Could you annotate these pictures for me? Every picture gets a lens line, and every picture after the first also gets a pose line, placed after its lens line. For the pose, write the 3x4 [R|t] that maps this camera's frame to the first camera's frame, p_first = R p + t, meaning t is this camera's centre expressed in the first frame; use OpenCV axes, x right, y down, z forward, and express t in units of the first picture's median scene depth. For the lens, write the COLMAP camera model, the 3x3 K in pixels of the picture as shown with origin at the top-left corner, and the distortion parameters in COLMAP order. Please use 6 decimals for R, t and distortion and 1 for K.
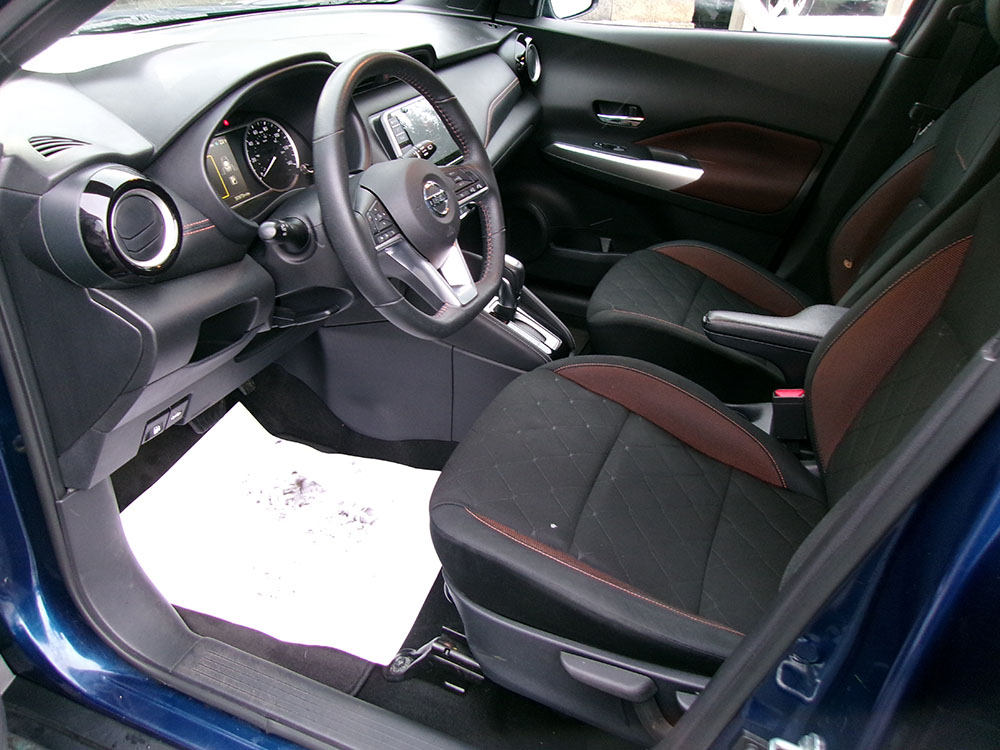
lens RADIAL K [[778.0, 0, 499.6], [0, 778.0, 372.8], [0, 0, 1]] dist [-0.016333, 0.025885]
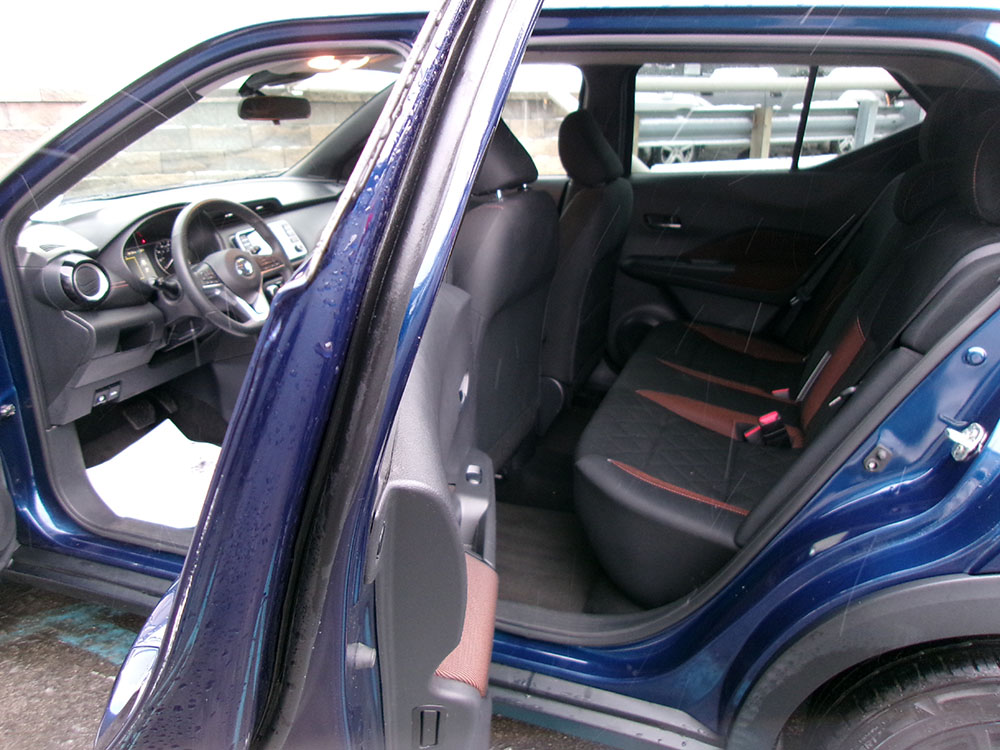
lens RADIAL K [[778.0, 0, 499.3], [0, 778.0, 376.2], [0, 0, 1]] dist [-0.016333, 0.025885]
pose [[0.997245, -0.073665, -0.008744, 0.580496], [0.070767, 0.980058, -0.185683, 0.475034], [0.022248, 0.184553, 0.982571, -0.896789]]
